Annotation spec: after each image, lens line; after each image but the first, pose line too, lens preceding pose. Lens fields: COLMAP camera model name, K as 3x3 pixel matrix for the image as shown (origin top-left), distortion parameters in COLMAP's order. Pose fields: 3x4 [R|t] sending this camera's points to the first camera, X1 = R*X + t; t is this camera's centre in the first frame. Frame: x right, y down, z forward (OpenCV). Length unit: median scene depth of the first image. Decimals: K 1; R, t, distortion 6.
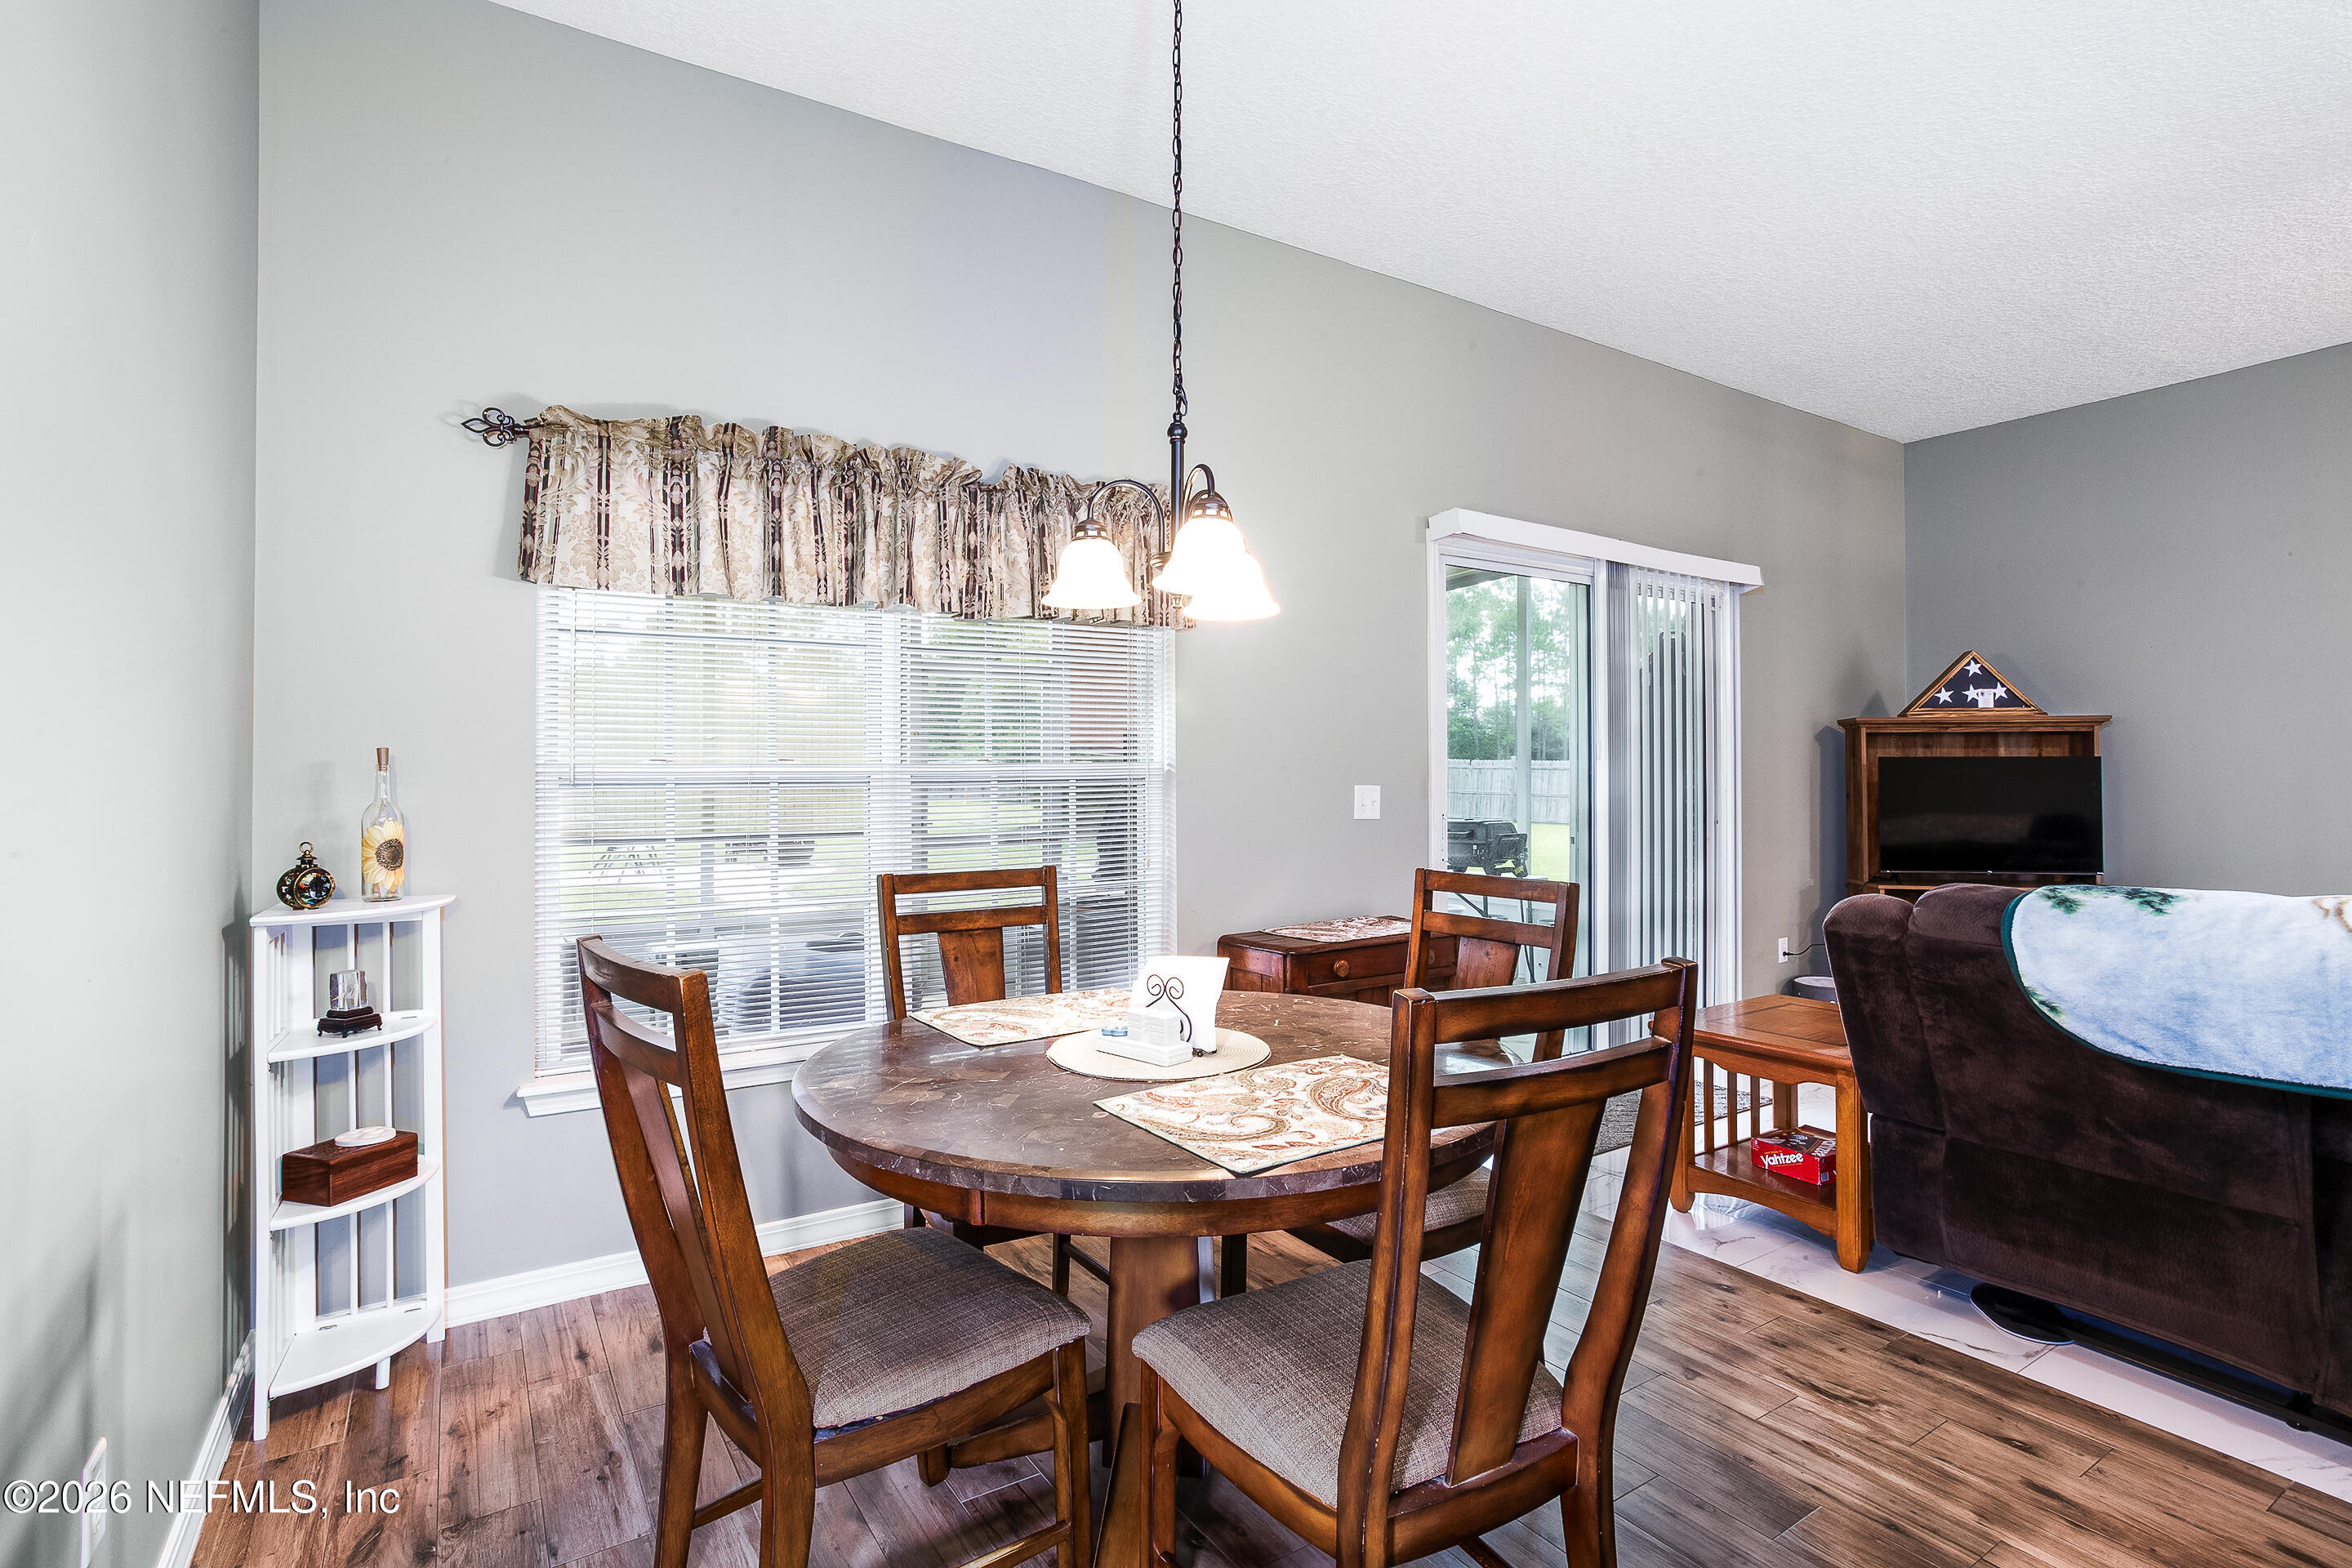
lens RADIAL K [[1120.7, 0, 1168.2], [0, 1120.7, 778.5], [0, 0, 1]] dist [0.002951, 0.000123]
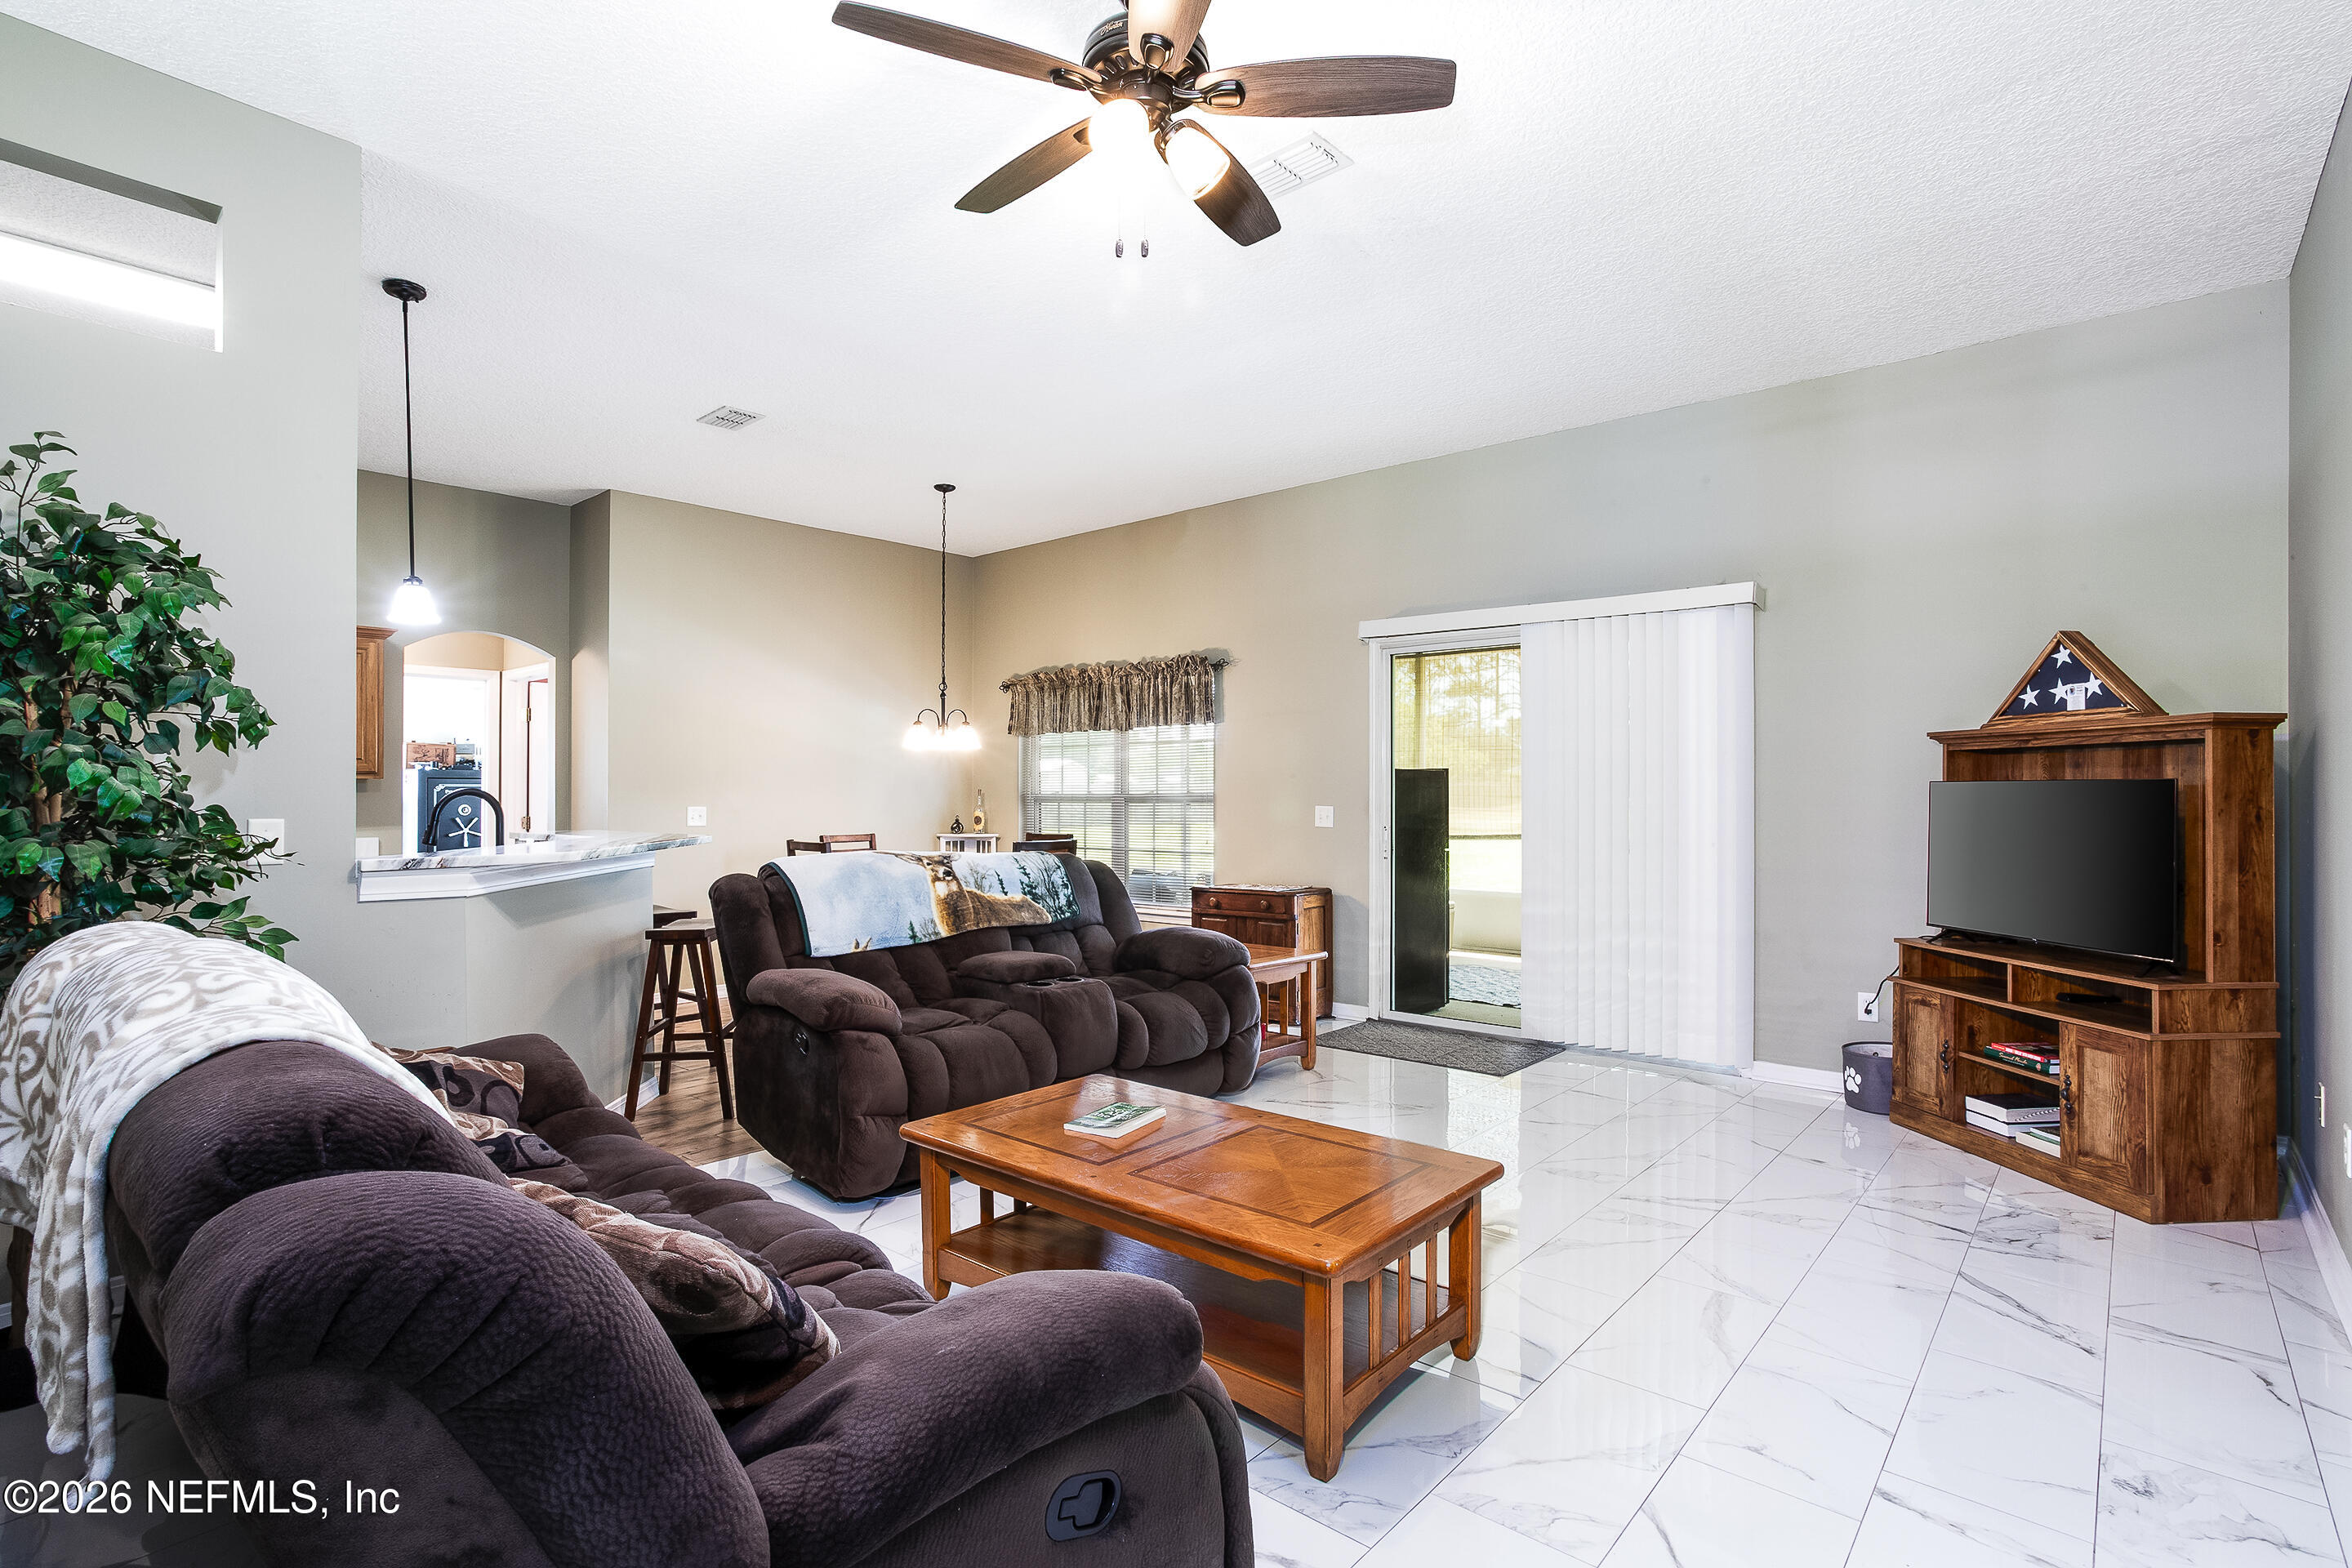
lens RADIAL K [[1120.7, 0, 1172.7], [0, 1120.7, 789.5], [0, 0, 1]] dist [0.002951, 0.000123]
pose [[0.292917, 0.001481, -0.956137, 1.232487], [-0.001241, 0.999999, 0.001168, -0.013796], [0.956137, 0.000845, 0.292918, 0.254086]]
